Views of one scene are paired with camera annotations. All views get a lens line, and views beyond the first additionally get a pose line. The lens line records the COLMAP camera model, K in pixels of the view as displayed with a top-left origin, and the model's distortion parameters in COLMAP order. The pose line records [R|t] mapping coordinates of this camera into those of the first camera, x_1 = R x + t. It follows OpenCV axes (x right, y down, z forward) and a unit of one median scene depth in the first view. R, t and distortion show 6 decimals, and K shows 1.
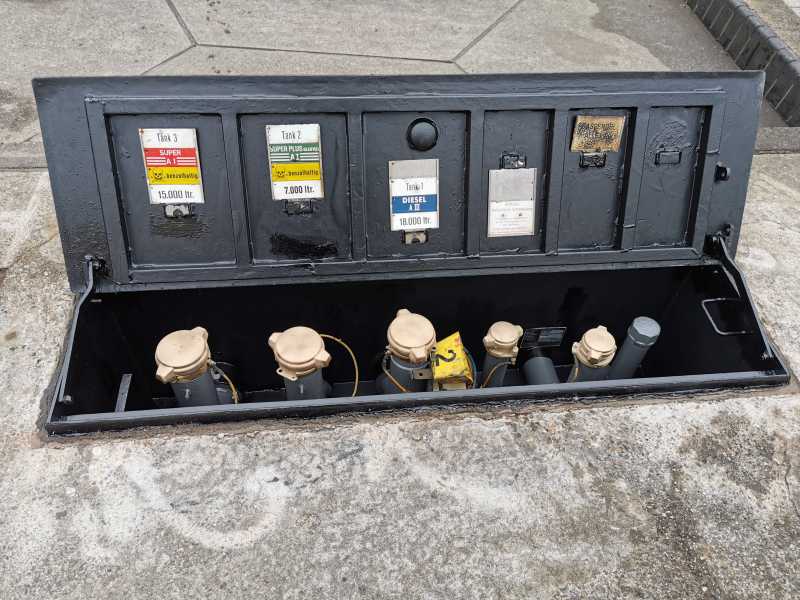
lens RADIAL K [[609.2, 0, 413.1], [0, 609.2, 298.1], [0, 0, 1]] dist [0.016191, 0.006092]
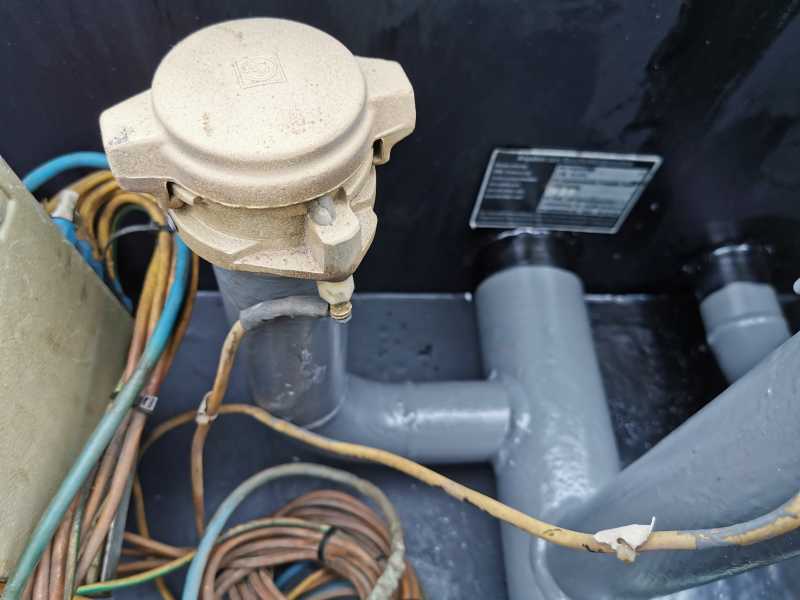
lens RADIAL K [[609.2, 0, 413.1], [0, 609.2, 298.1], [0, 0, 1]] dist [0.016191, 0.006092]
pose [[0.995510, 0.090605, -0.027408, 0.190089], [-0.083336, 0.976206, 0.200194, 0.071611], [0.044895, -0.197010, 0.979373, 0.861486]]
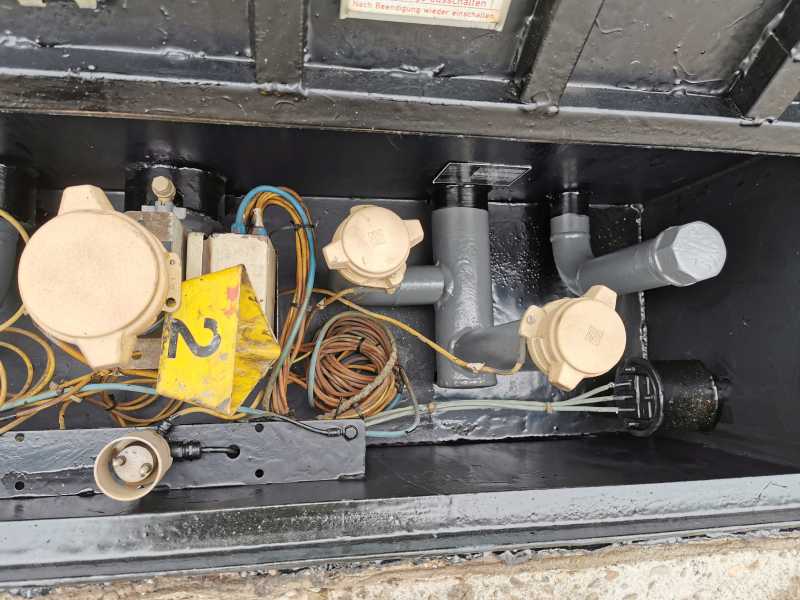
lens RADIAL K [[609.2, 0, 413.1], [0, 609.2, 298.1], [0, 0, 1]] dist [0.016191, 0.006092]
pose [[0.984151, 0.114349, 0.135540, 0.122559], [-0.172275, 0.797750, 0.577855, -0.153738], [-0.042050, -0.592046, 0.804806, 0.645734]]
